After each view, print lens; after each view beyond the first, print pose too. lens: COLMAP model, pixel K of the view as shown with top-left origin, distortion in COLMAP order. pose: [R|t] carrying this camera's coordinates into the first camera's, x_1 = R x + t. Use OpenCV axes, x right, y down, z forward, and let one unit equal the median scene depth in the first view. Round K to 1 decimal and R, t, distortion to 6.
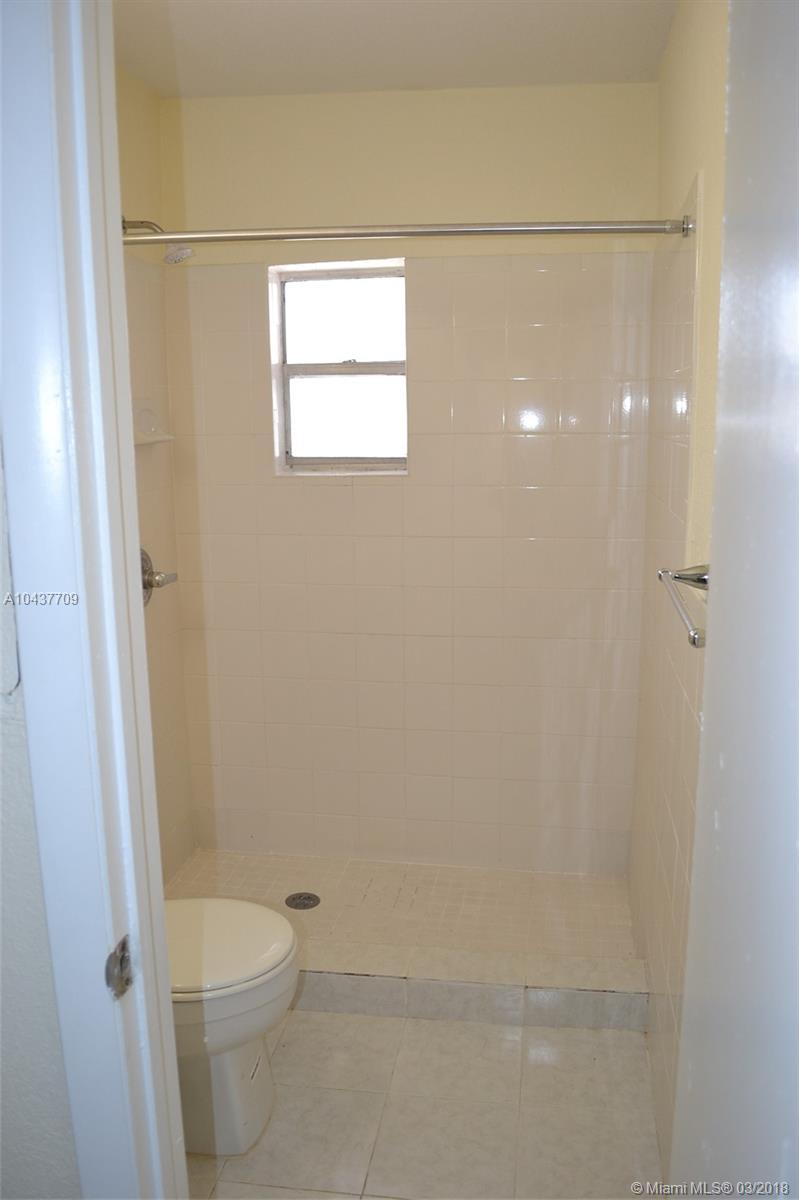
lens RADIAL K [[958.3, 0, 398.4], [0, 958.3, 599.7], [0, 0, 1]] dist [-0.085276, 0.011666]
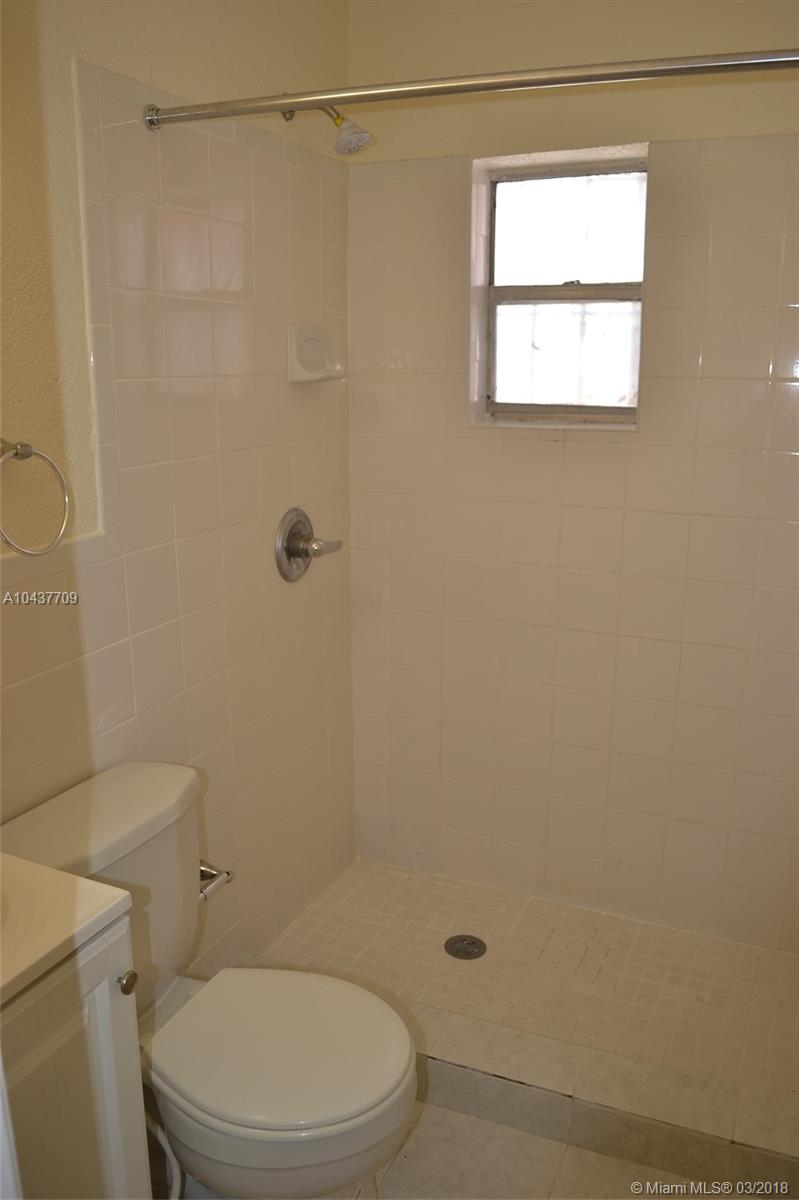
lens RADIAL K [[958.3, 0, 402.4], [0, 958.3, 598.1], [0, 0, 1]] dist [-0.085276, 0.011666]
pose [[0.967015, 0.074151, -0.243686, 0.023272], [-0.060830, 0.996236, 0.061754, -0.030752], [0.247347, -0.044894, 0.967886, 0.198428]]
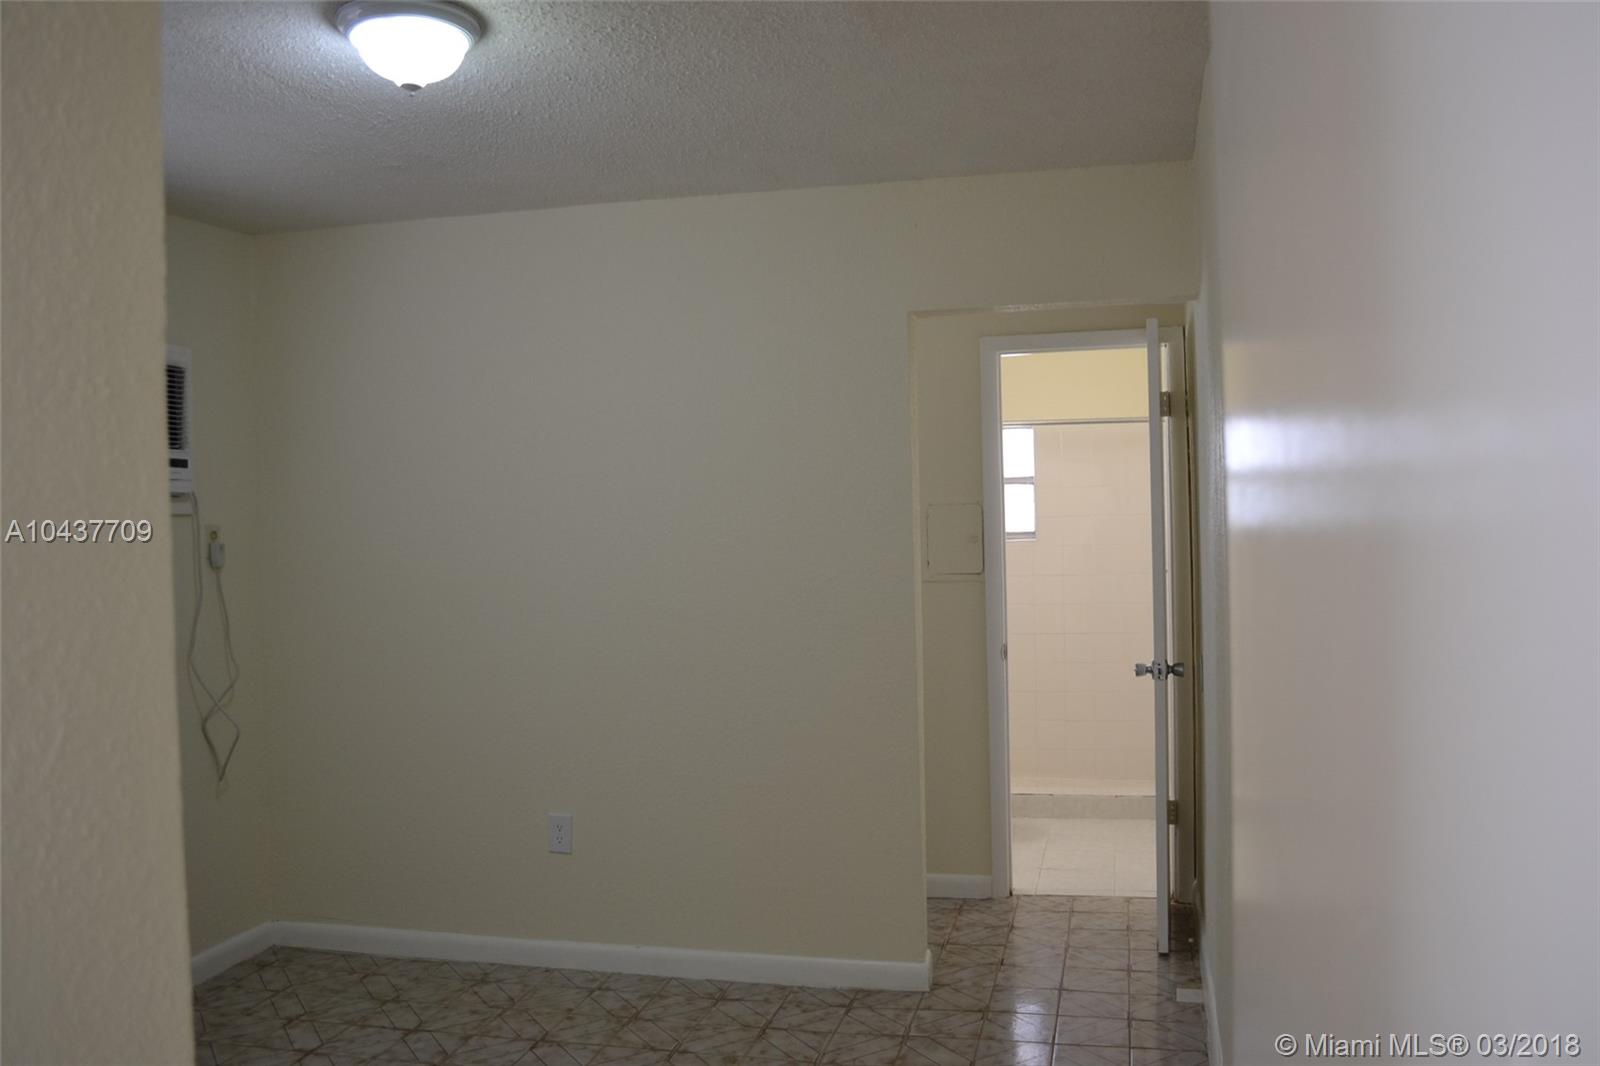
lens RADIAL K [[1277.8, 0, 800.6], [0, 1277.8, 535.8], [0, 0, 1]] dist [-0.085276, 0.011666]
pose [[0.993587, -0.023373, -0.110628, -0.225600], [0.000277, 0.978903, -0.204324, 0.472933], [0.113070, 0.202983, 0.972632, -1.854053]]
